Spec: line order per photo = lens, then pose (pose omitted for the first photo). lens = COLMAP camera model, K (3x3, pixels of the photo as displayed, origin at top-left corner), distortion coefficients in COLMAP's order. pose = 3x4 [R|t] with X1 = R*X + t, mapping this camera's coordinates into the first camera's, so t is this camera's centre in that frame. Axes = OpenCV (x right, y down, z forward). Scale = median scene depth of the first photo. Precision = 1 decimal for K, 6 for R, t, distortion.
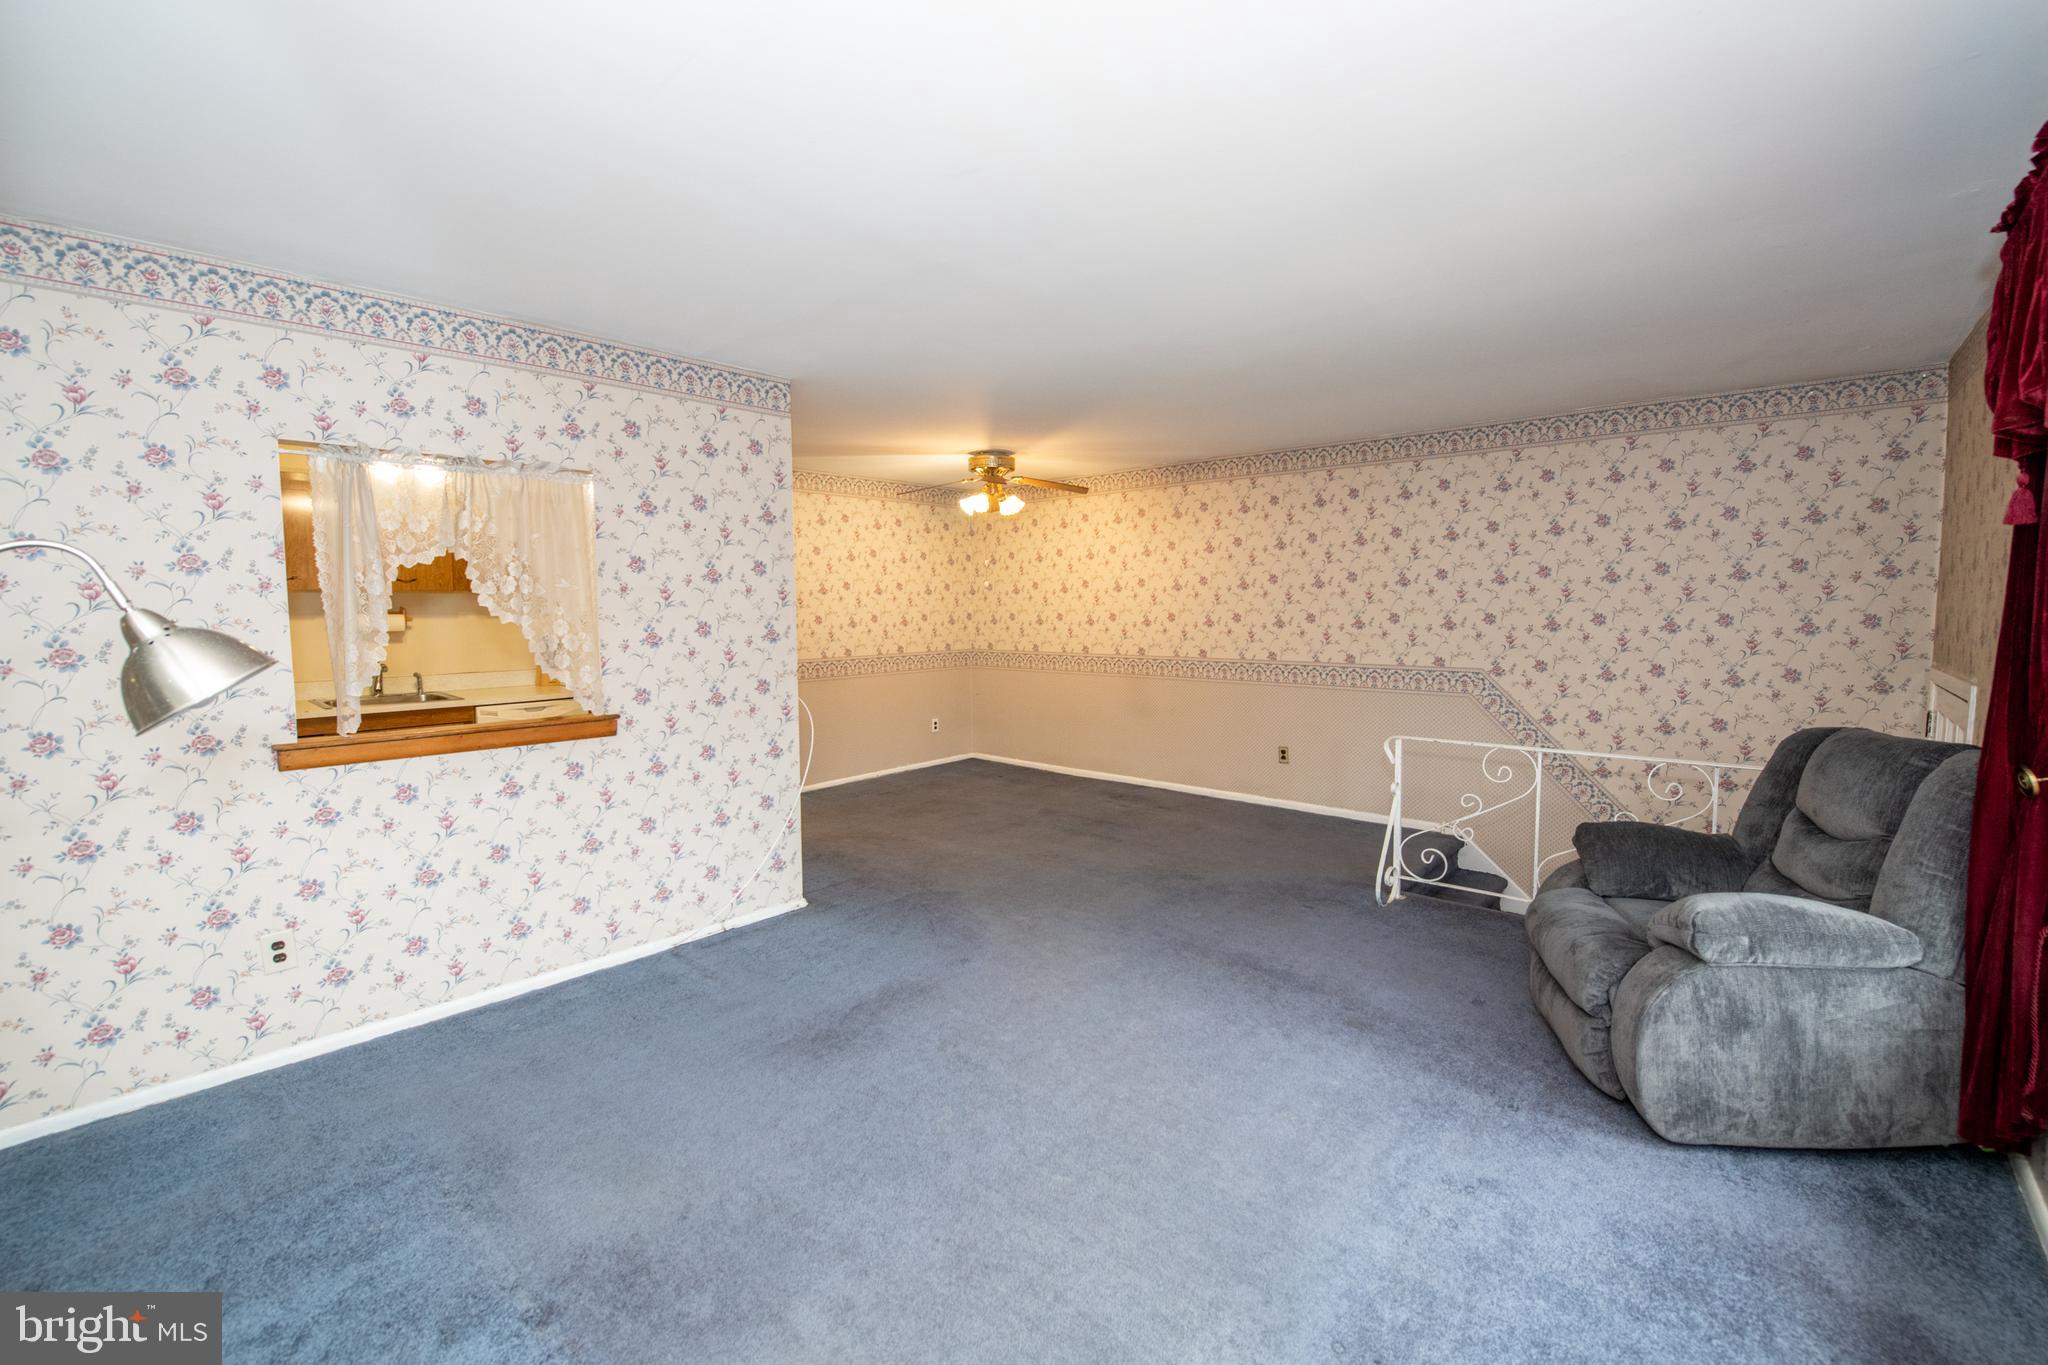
lens RADIAL K [[852.6, 0, 1018.0], [0, 852.6, 680.4], [0, 0, 1]] dist [-0.019138, -0.000726]
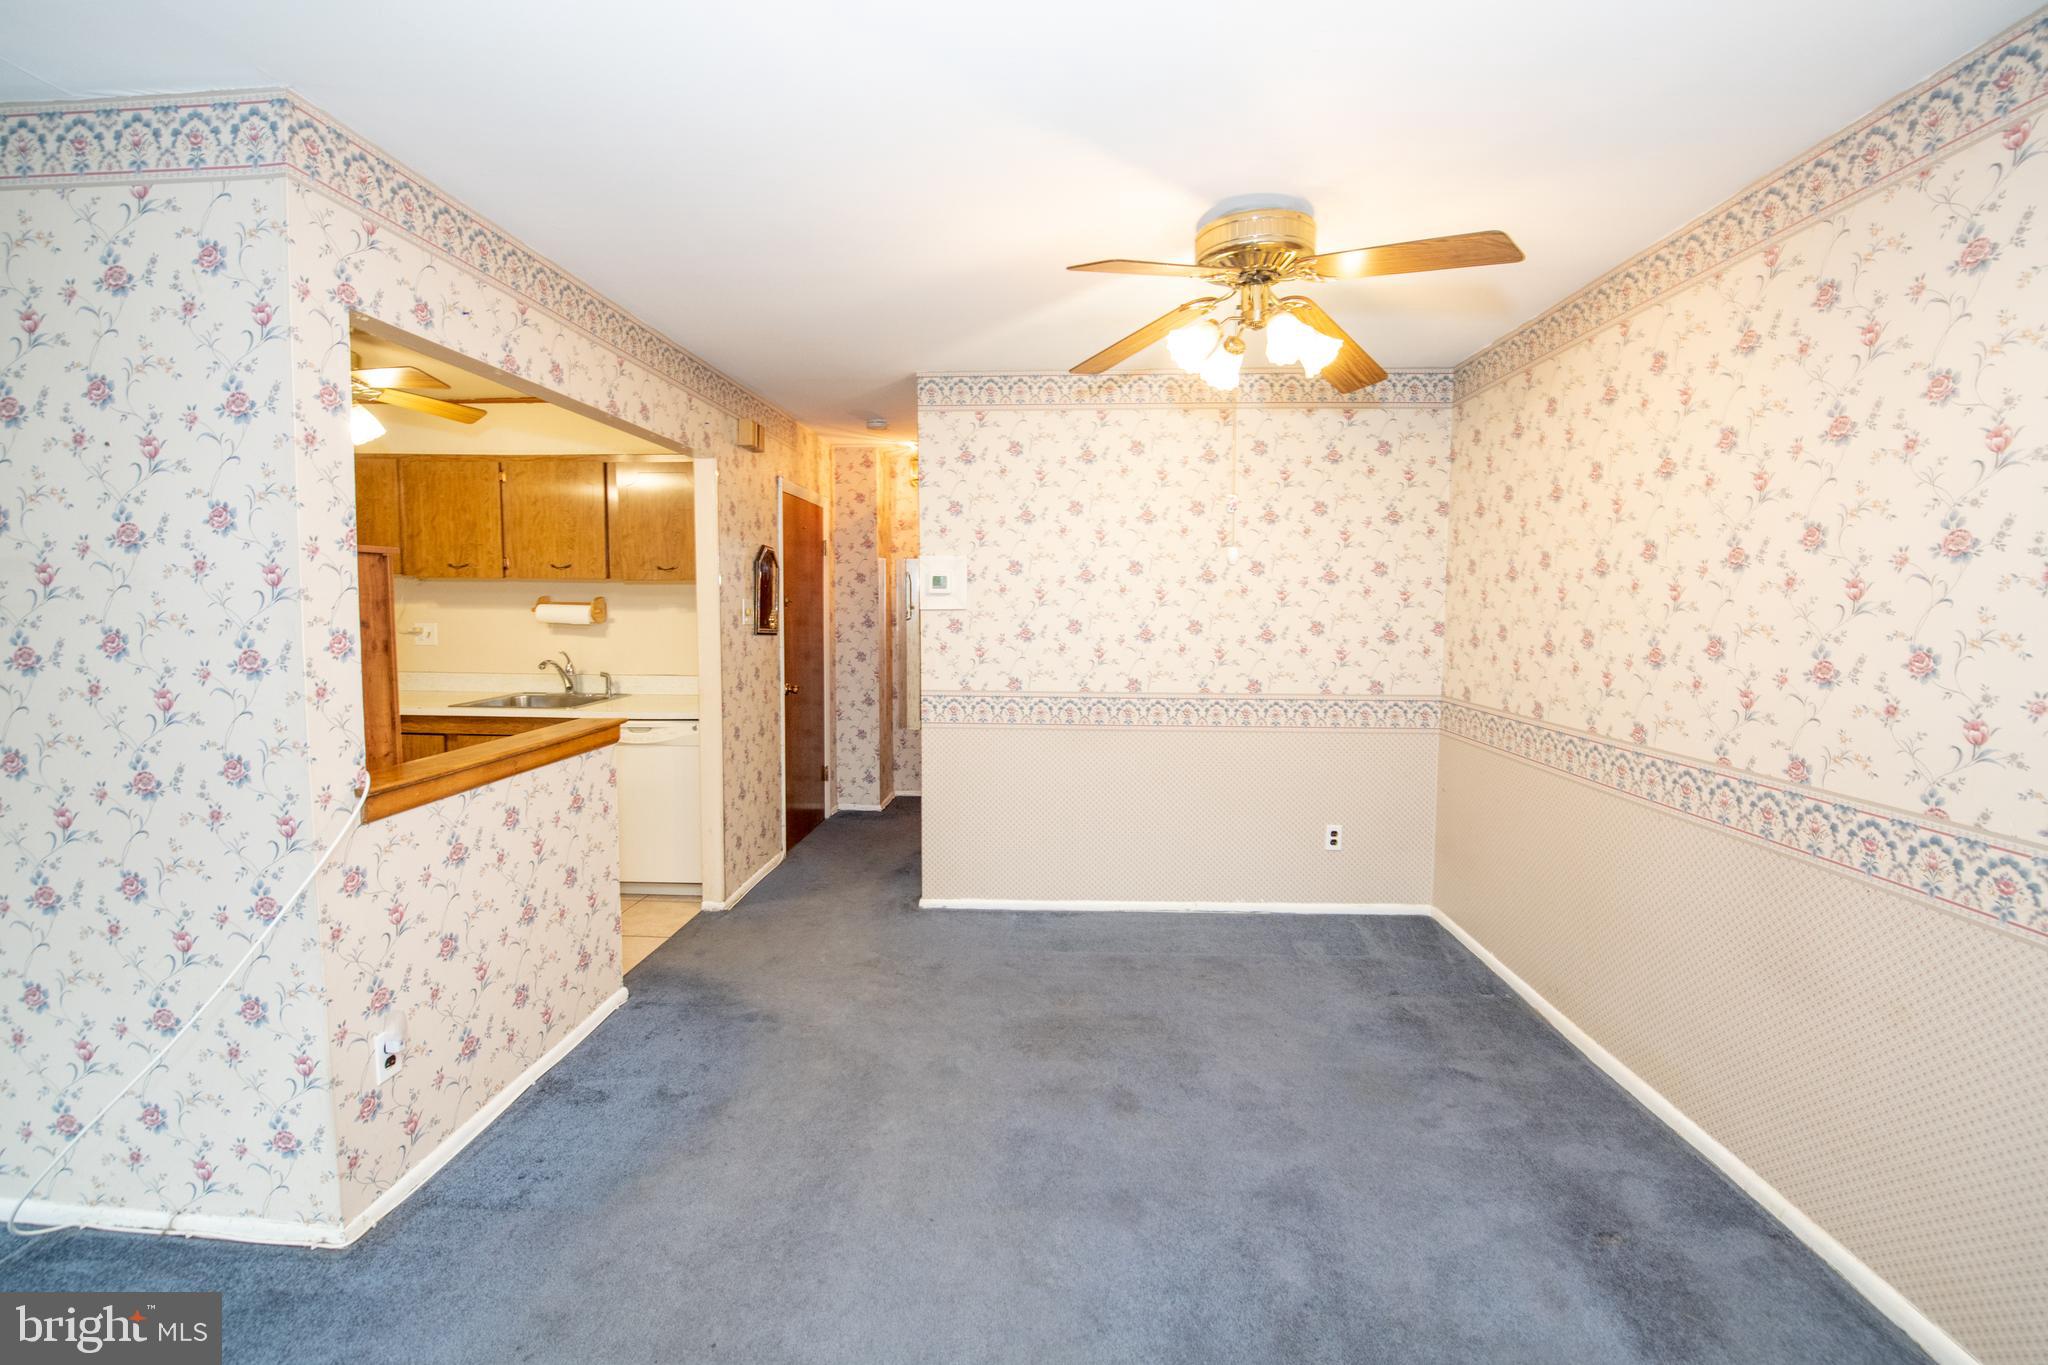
lens RADIAL K [[840.4, 0, 1046.2], [0, 840.4, 669.6], [0, 0, 1]] dist [-0.017784, -0.001137]
pose [[0.638478, 0.073220, -0.766149, 0.356084], [-0.078771, 0.996454, 0.029585, -0.103396], [0.765598, 0.041461, 0.641982, 1.116940]]
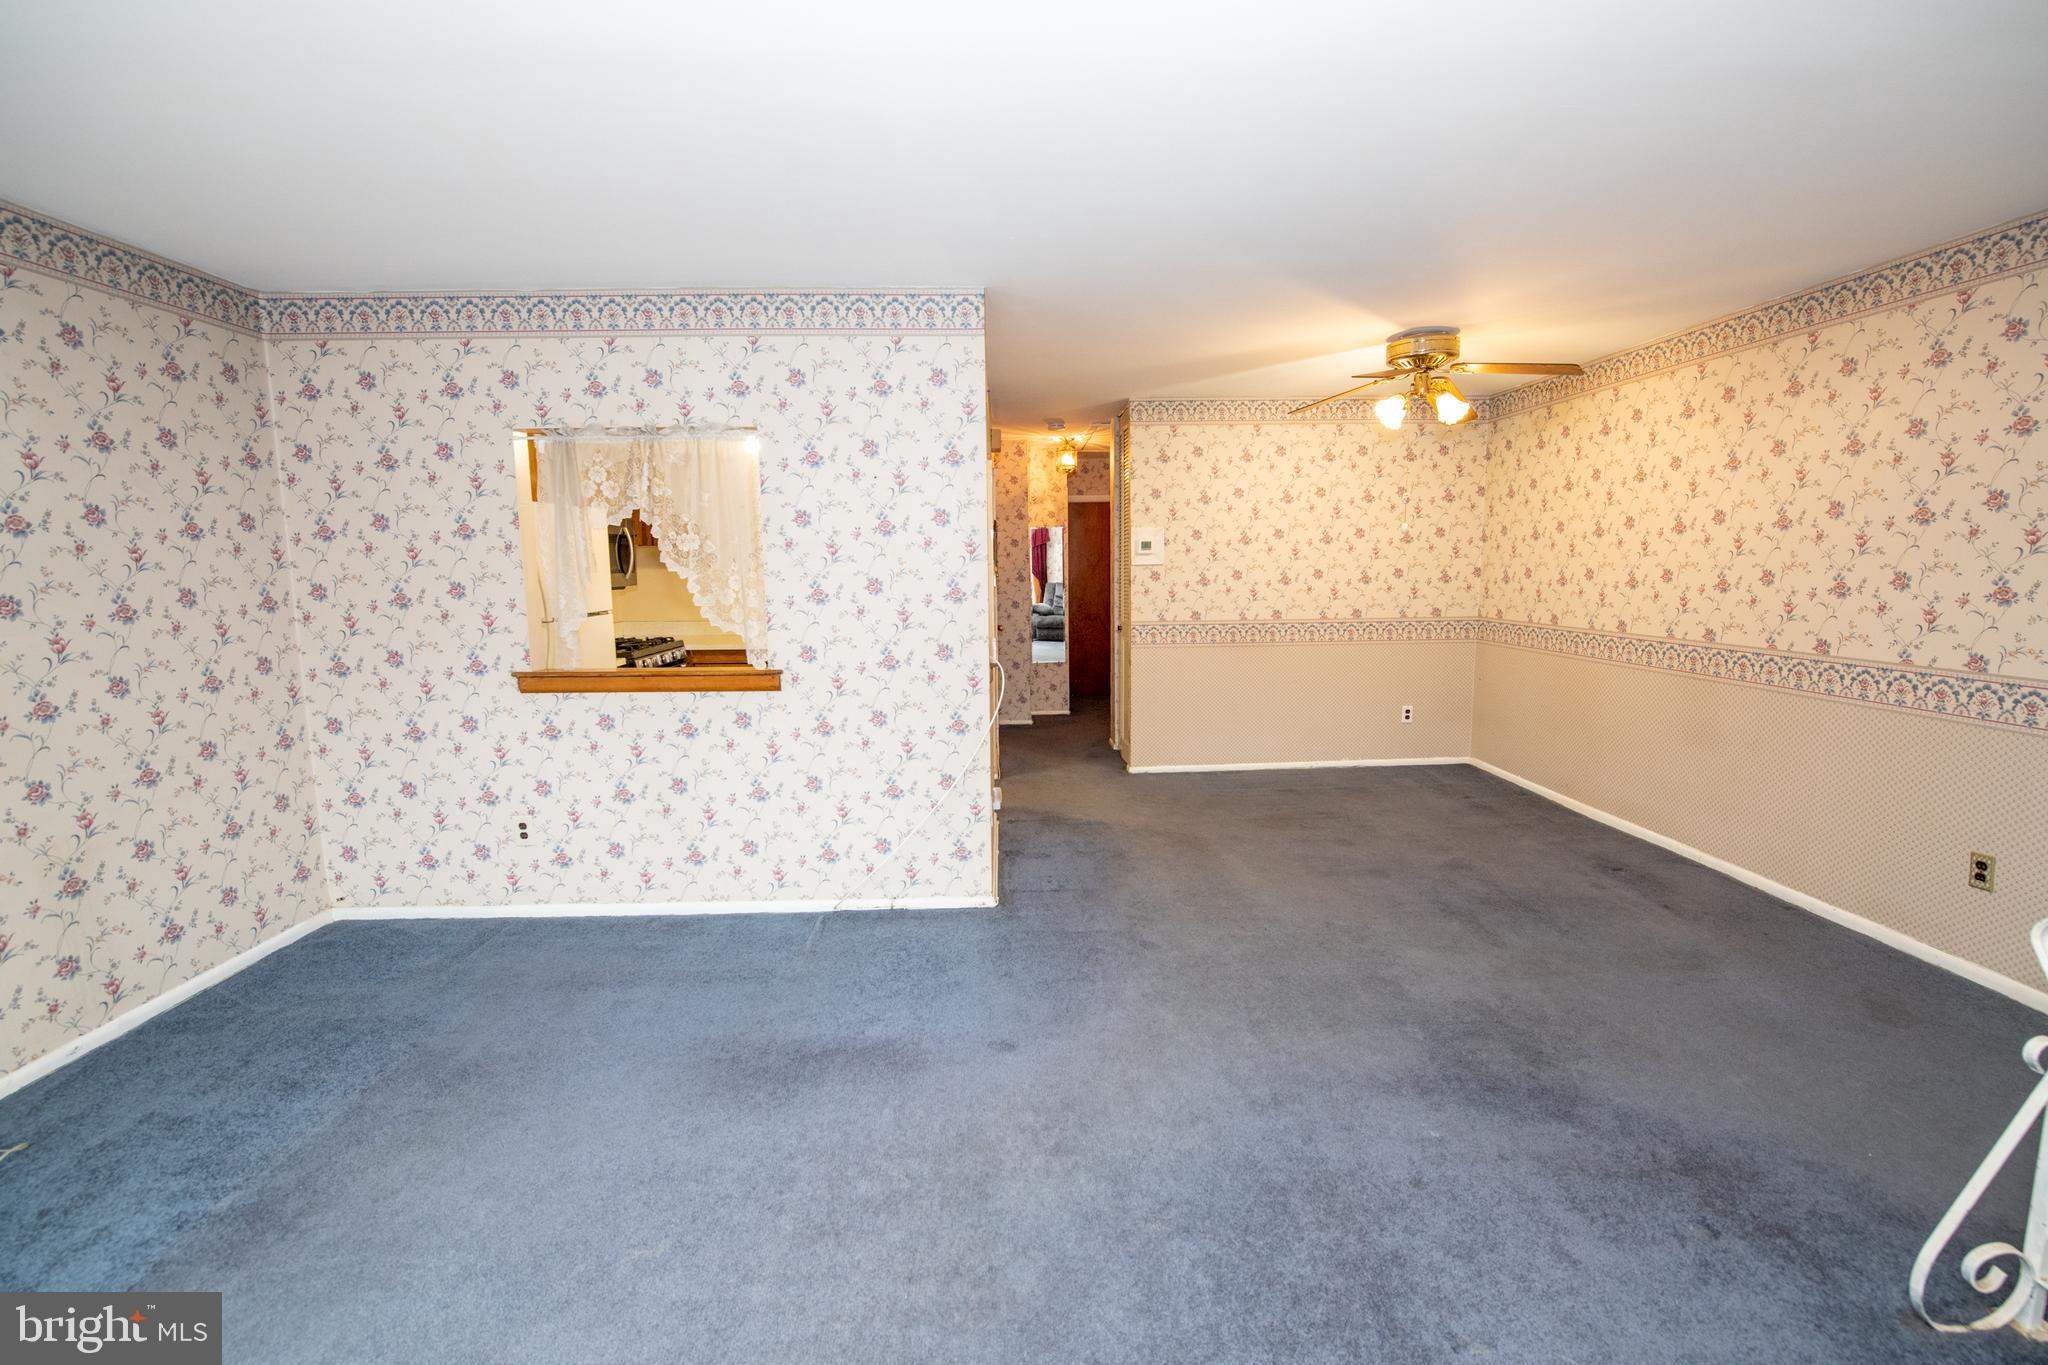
lens RADIAL K [[860.6, 0, 1024.0], [0, 860.6, 682.5], [0, 0, 1]] dist [-0.016921, -0.002164]
pose [[0.699867, 0.097752, -0.707552, 0.422113], [-0.056401, 0.995061, 0.081685, -0.041778], [0.712043, -0.017262, 0.701924, 0.458988]]
